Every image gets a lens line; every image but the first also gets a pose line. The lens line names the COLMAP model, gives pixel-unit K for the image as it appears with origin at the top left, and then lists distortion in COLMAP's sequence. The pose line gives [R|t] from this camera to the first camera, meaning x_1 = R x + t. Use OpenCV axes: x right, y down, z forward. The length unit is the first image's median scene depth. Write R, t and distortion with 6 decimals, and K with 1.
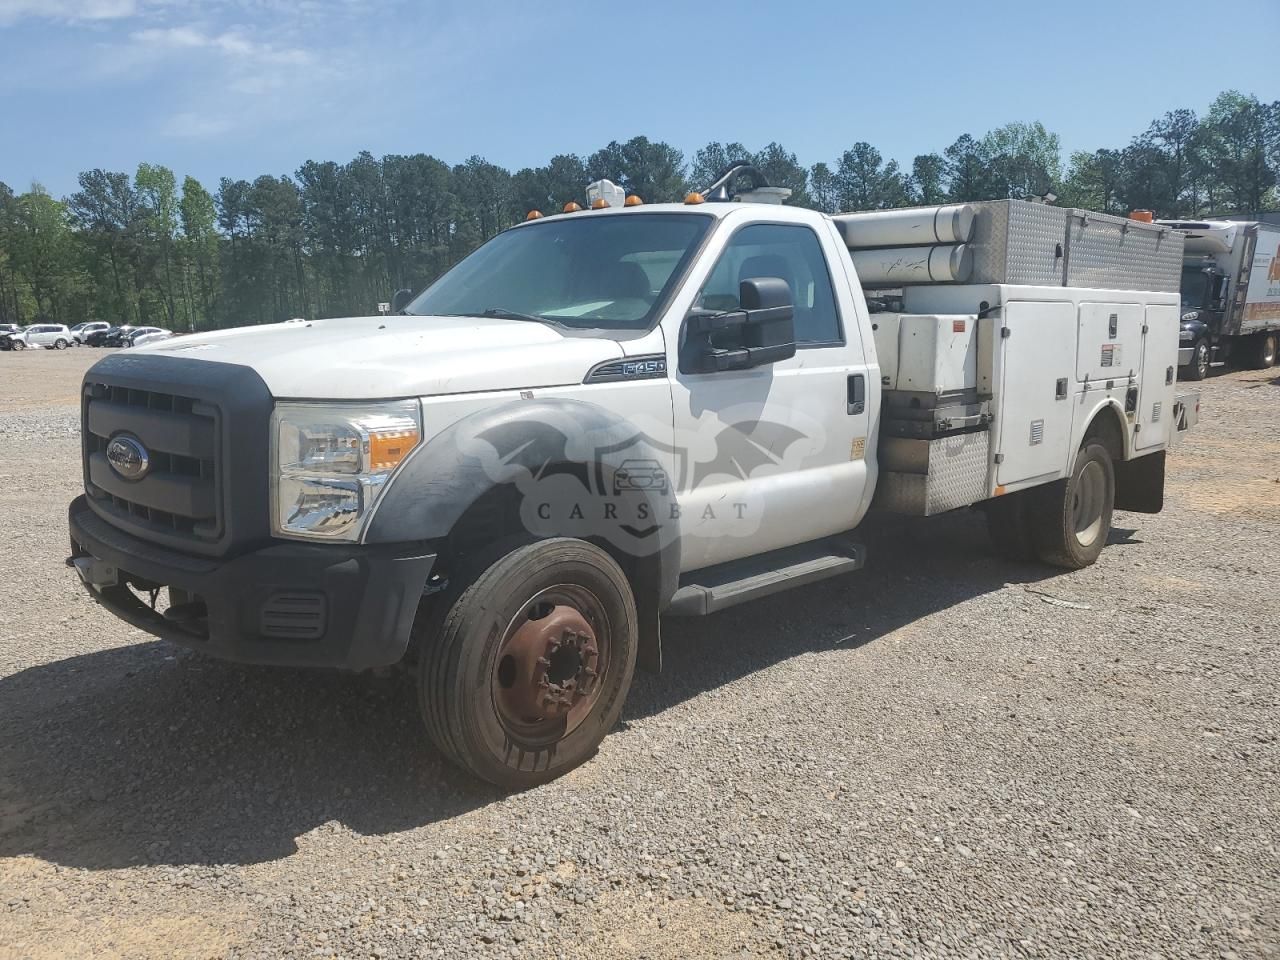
lens RADIAL K [[1044.9, 0, 637.0], [0, 1044.9, 479.2], [0, 0, 1]] dist [0.006381, -0.009581]
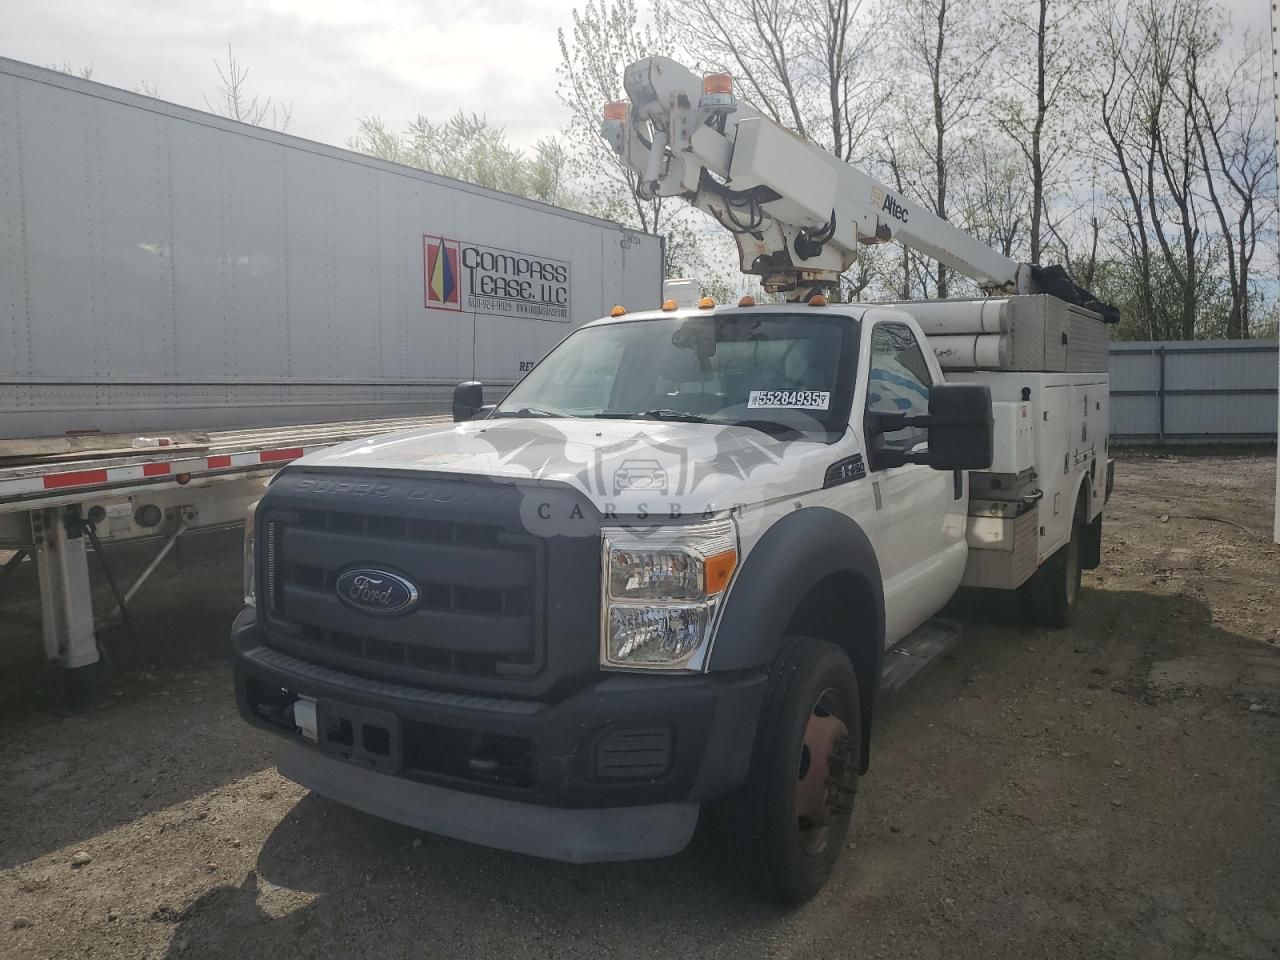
lens RADIAL K [[1044.9, 0, 633.0], [0, 1044.9, 478.3], [0, 0, 1]] dist [0.006381, -0.009581]
pose [[0.975317, -0.031070, 0.218614, -0.339319], [0.041846, 0.998117, -0.044838, -0.048701], [-0.216809, 0.052880, 0.974781, 0.039923]]
